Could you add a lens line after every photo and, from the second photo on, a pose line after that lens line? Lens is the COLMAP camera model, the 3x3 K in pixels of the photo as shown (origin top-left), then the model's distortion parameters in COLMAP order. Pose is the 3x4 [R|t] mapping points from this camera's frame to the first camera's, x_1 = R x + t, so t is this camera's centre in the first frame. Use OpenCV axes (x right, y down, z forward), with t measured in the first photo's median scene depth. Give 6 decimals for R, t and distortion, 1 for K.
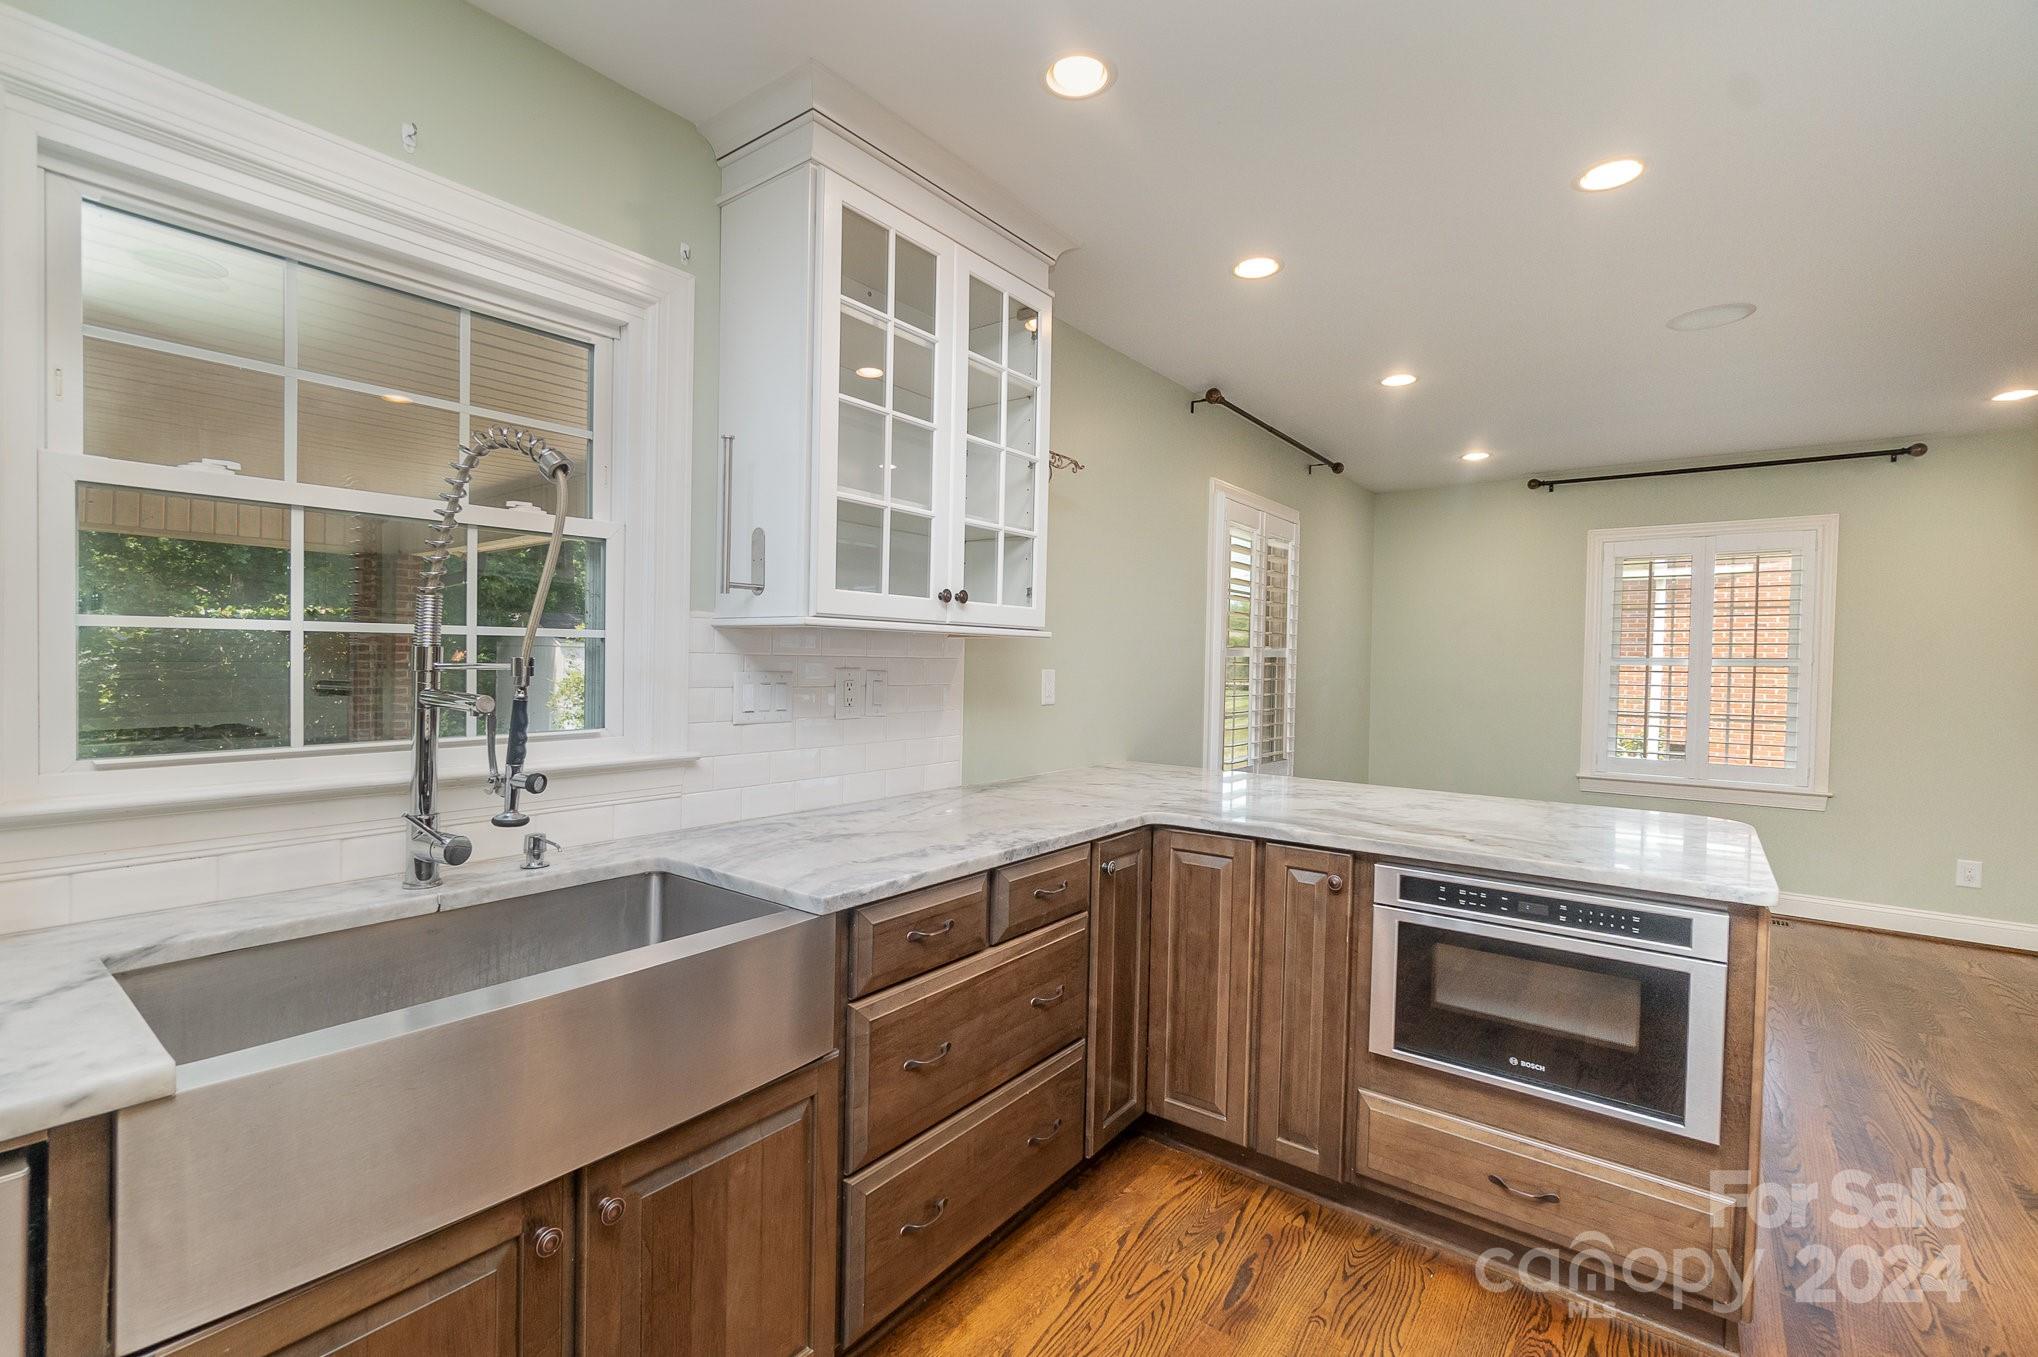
lens RADIAL K [[866.9, 0, 1019.0], [0, 866.9, 678.5], [0, 0, 1]] dist [-0.004406, 0.000178]
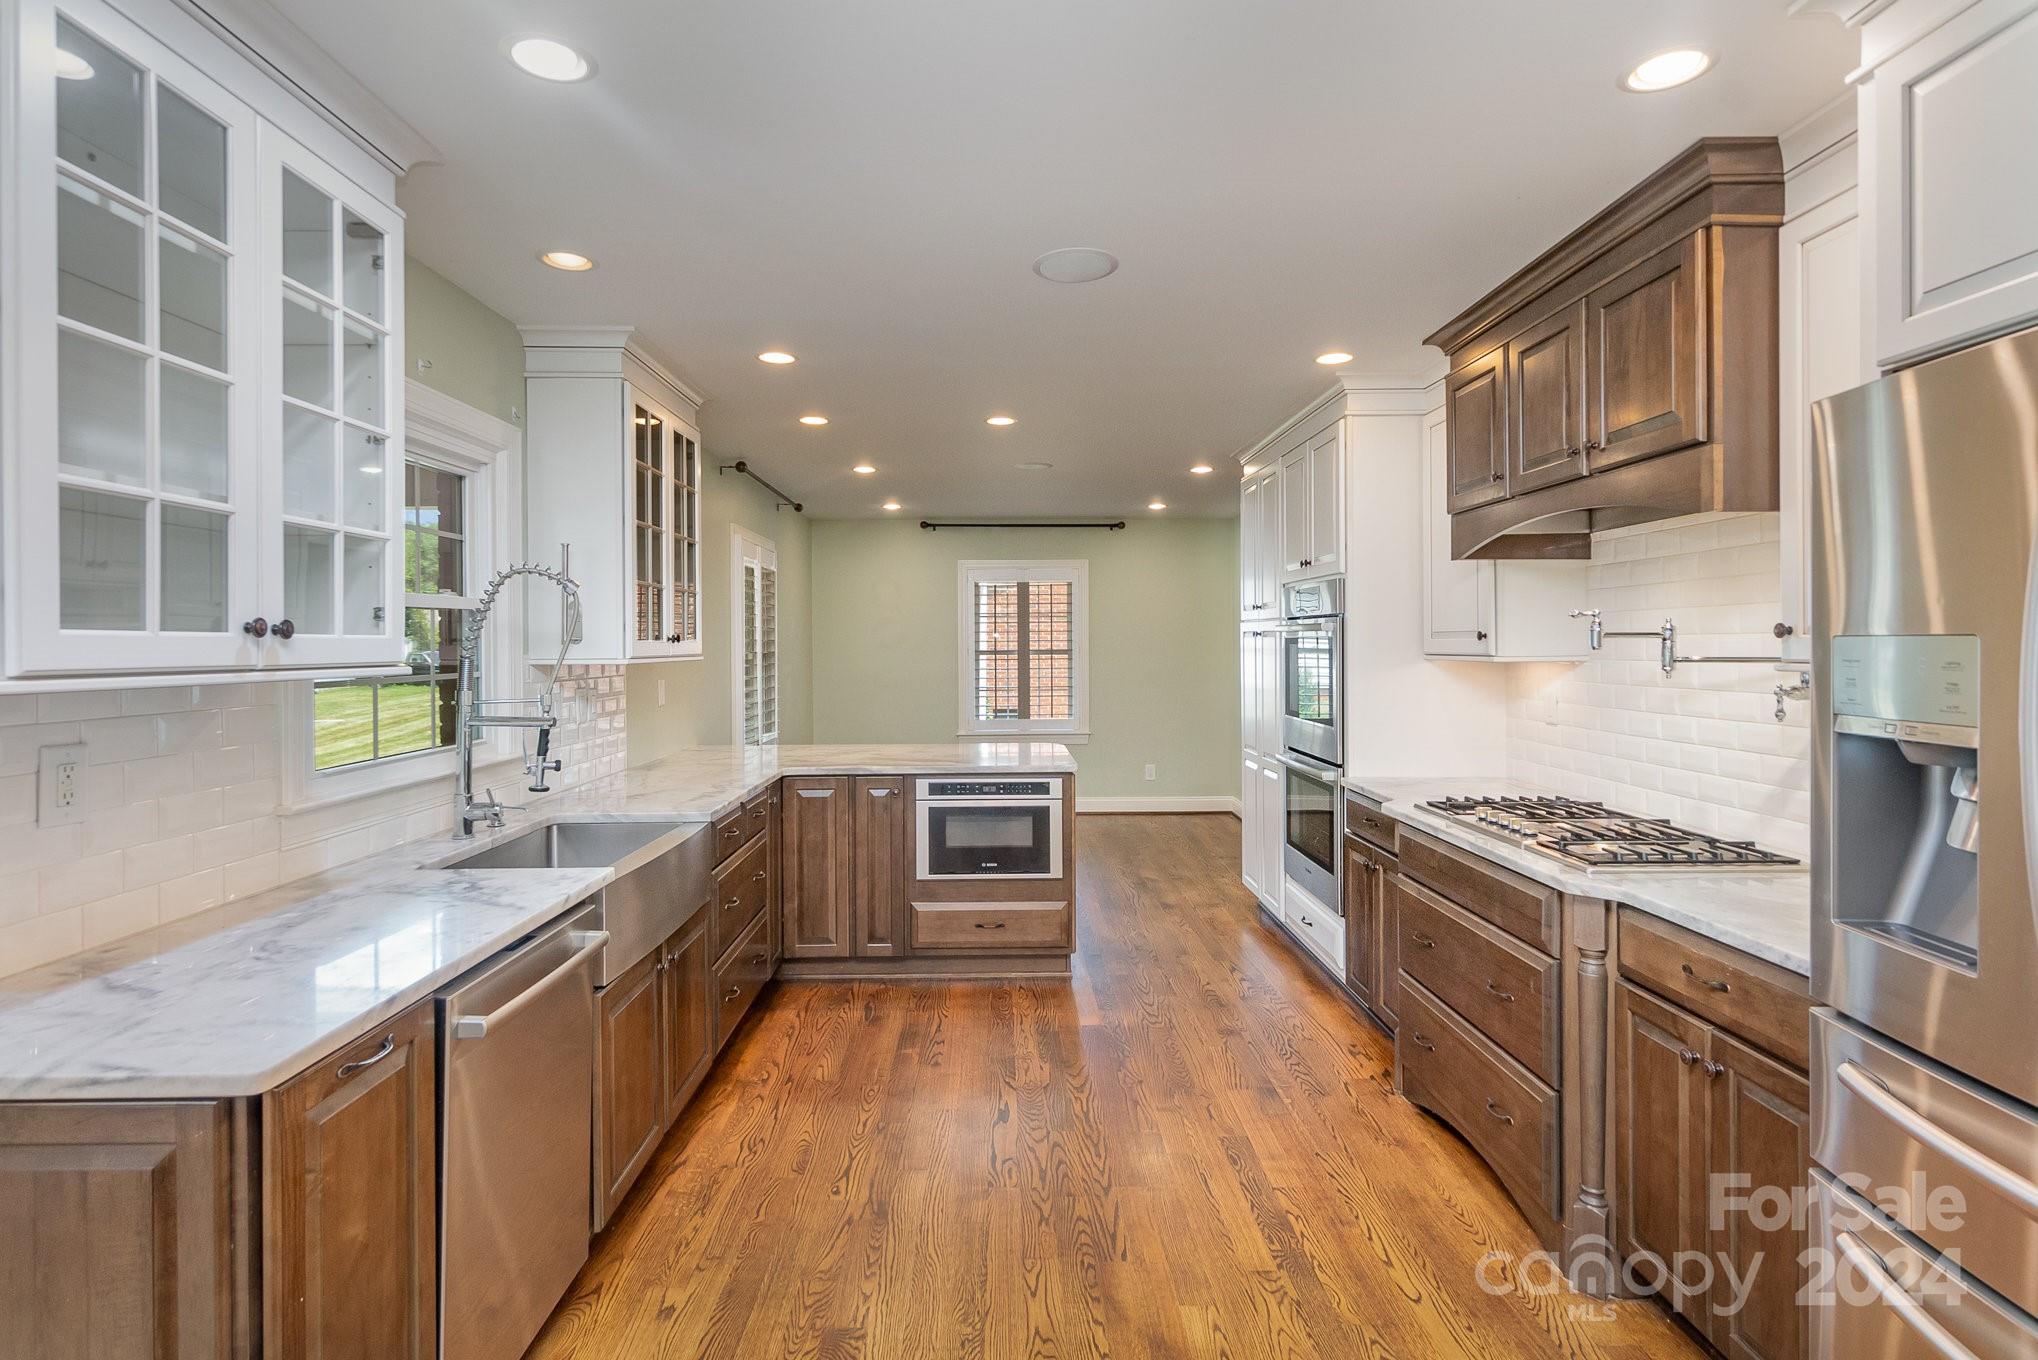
lens RADIAL K [[890.9, 0, 1011.7], [0, 890.9, 662.8], [0, 0, 1]] dist [-0.002364, 0.000224]
pose [[0.782493, -0.031014, 0.621886, -0.551112], [0.033416, 0.999411, 0.007795, -0.040418], [-0.621762, 0.014682, 0.783069, -0.572873]]
